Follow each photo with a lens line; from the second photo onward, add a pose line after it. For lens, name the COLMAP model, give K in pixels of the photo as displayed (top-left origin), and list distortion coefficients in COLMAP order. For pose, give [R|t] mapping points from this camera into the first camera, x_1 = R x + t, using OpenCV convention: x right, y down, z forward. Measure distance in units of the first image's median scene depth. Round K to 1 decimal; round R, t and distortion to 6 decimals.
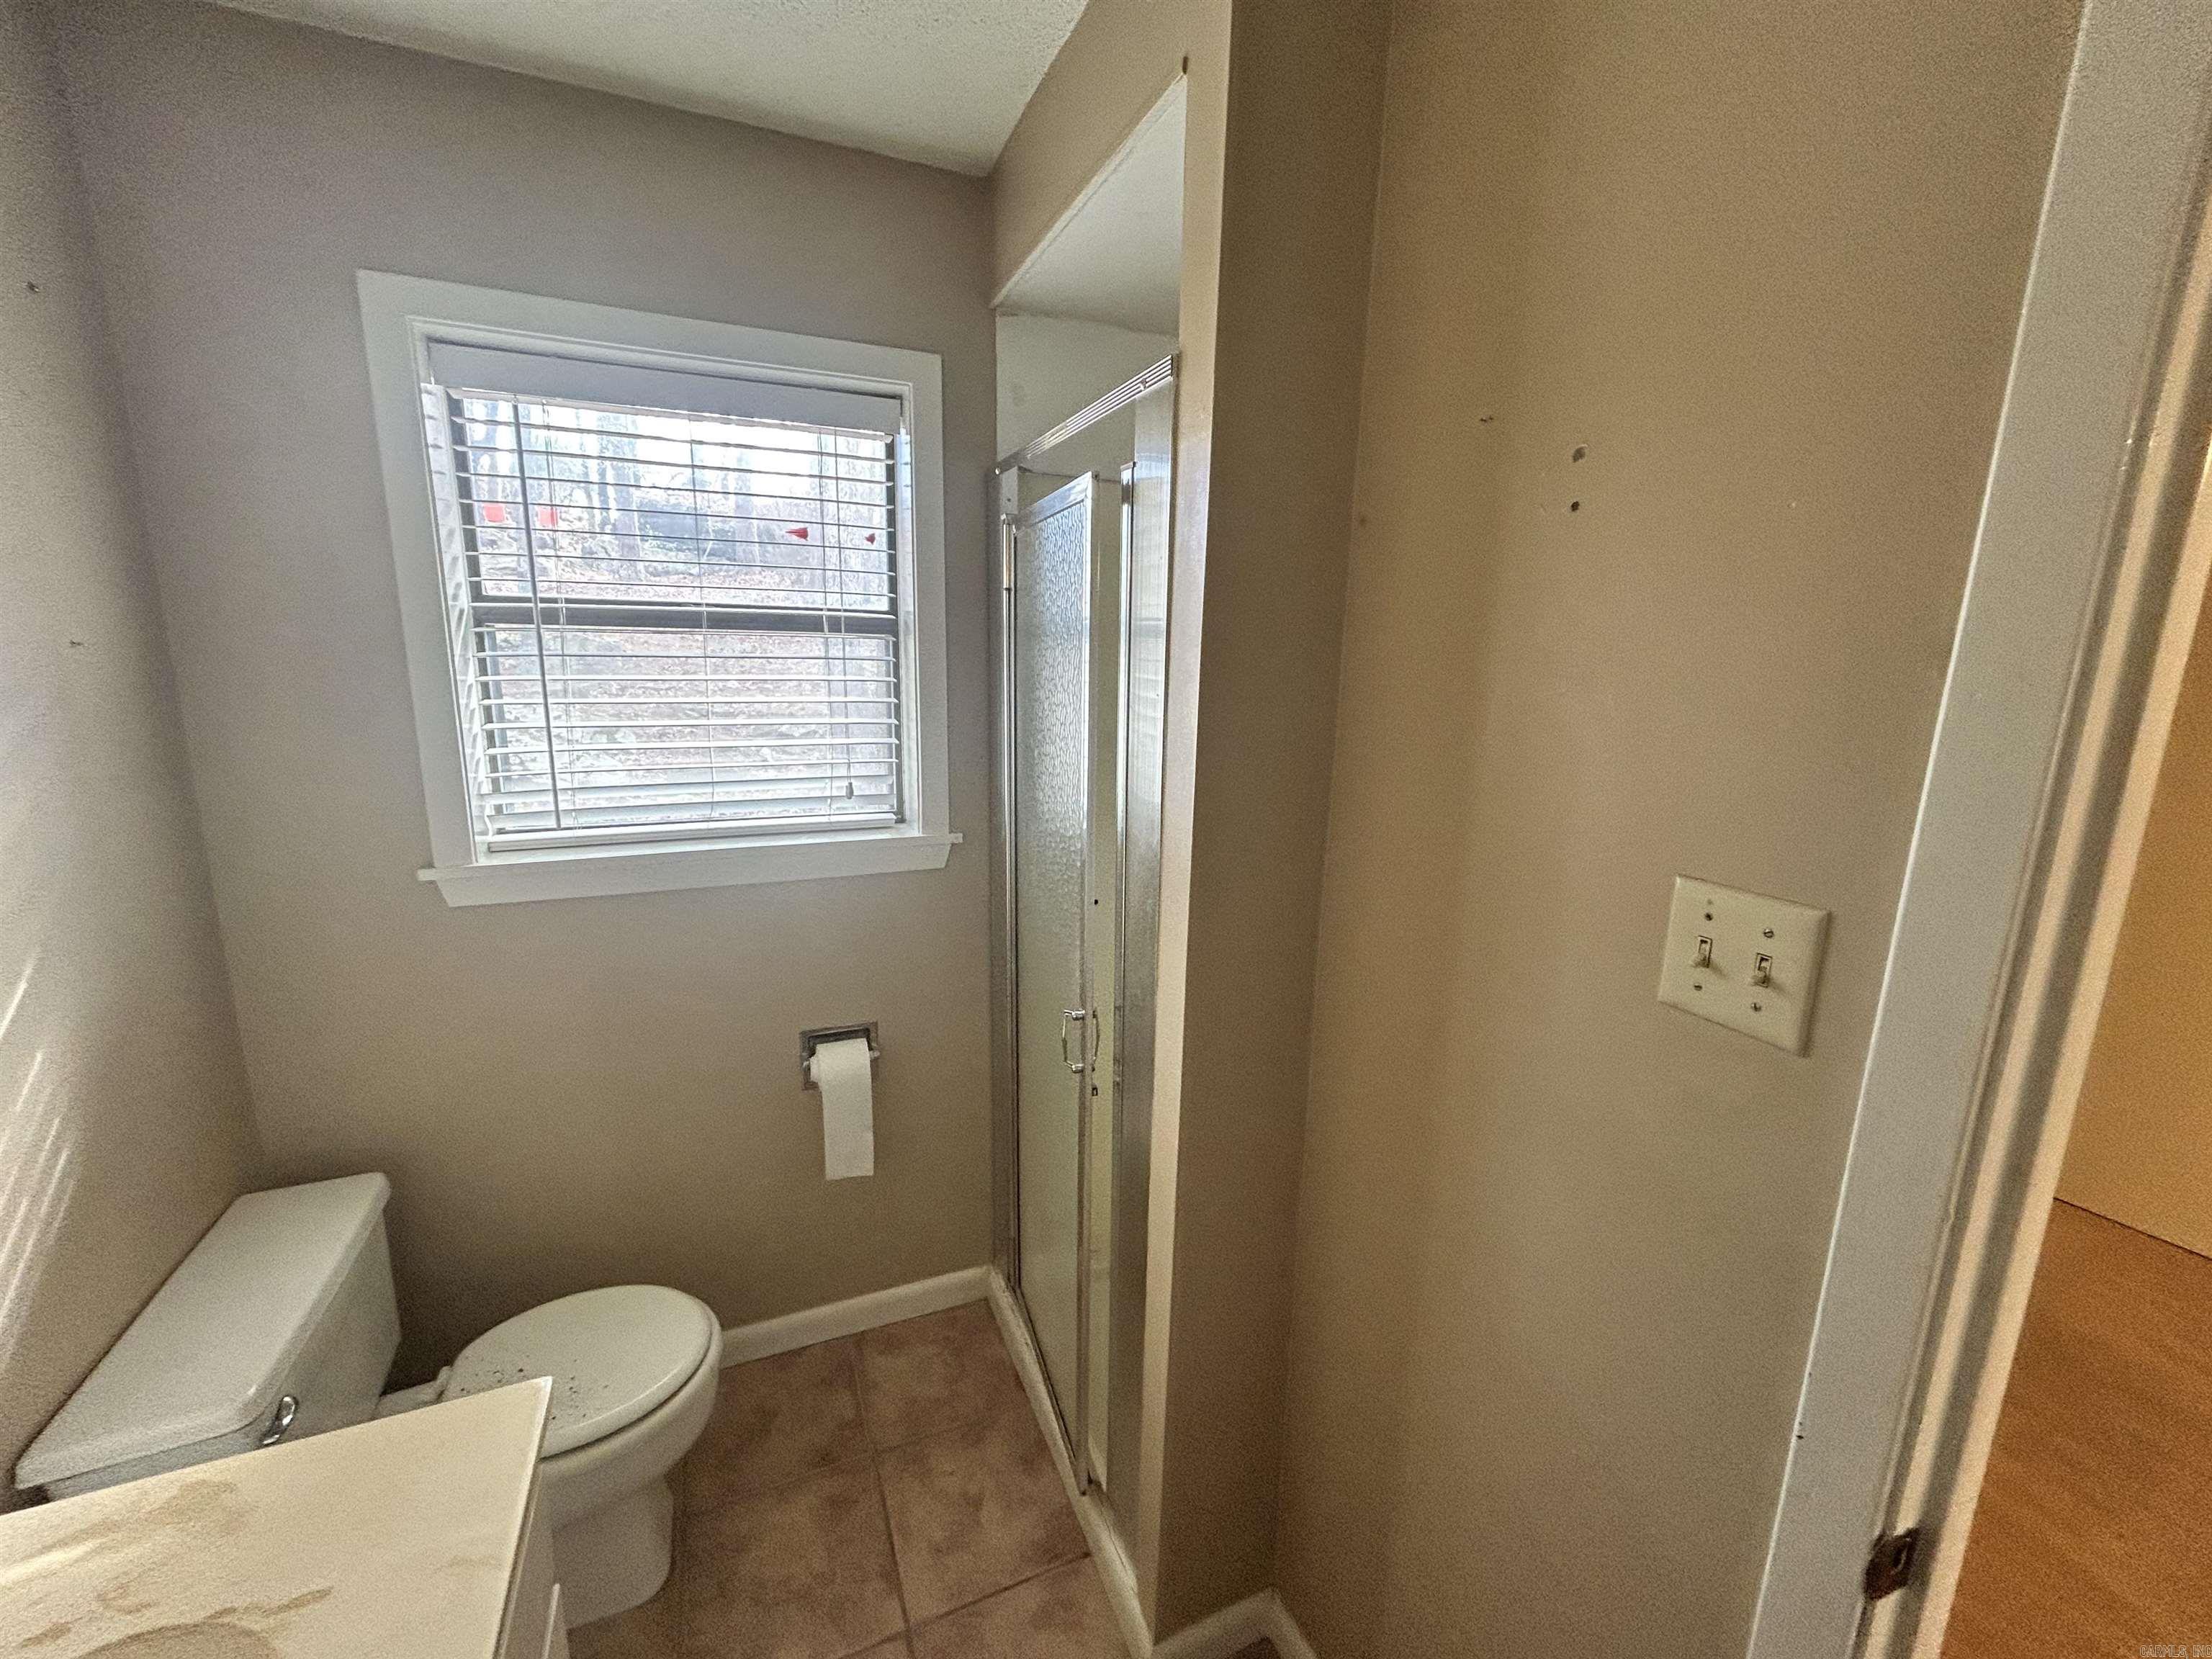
lens RADIAL K [[892.6, 0, 1106.0], [0, 892.6, 829.5], [0, 0, 1]] dist [0.009302, -0.000082]
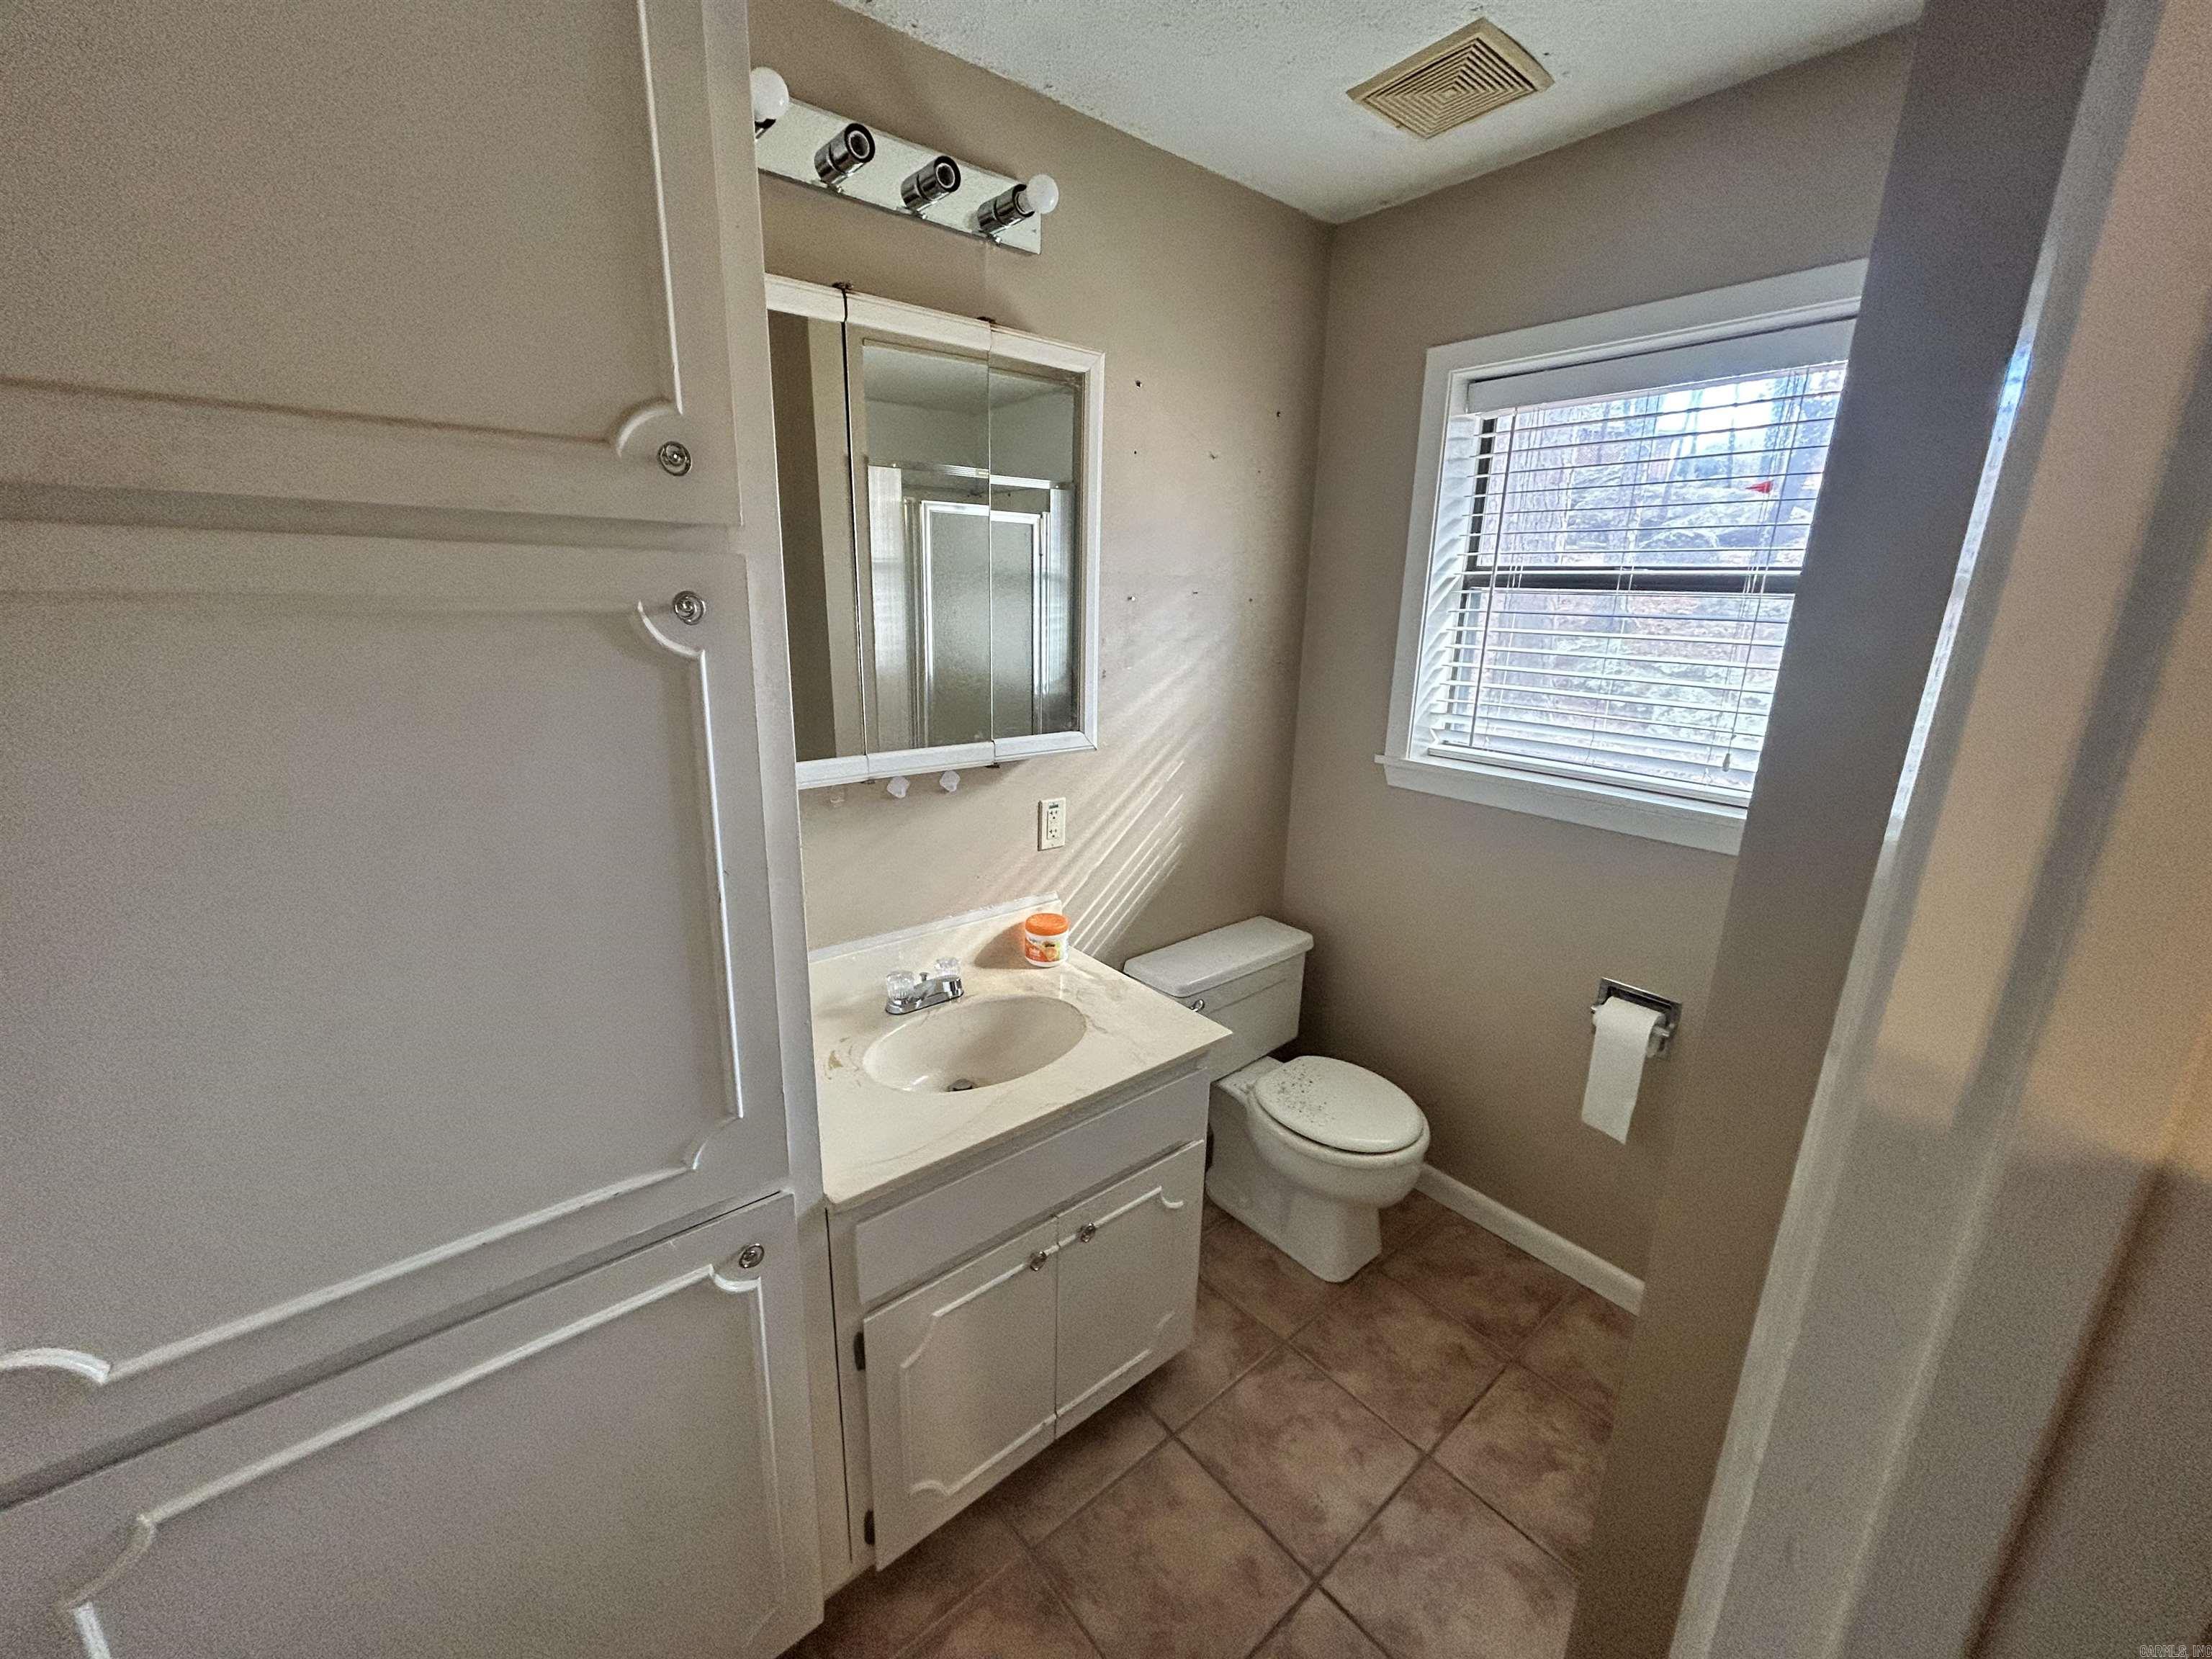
lens RADIAL K [[887.1, 0, 1106.0], [0, 887.1, 829.5], [0, 0, 1]] dist [-0.002659, -0.000129]
pose [[0.294850, 0.241171, -0.924608, 0.447612], [-0.210695, 0.960218, 0.183270, -0.009880], [0.932025, 0.140773, 0.333934, 0.098339]]
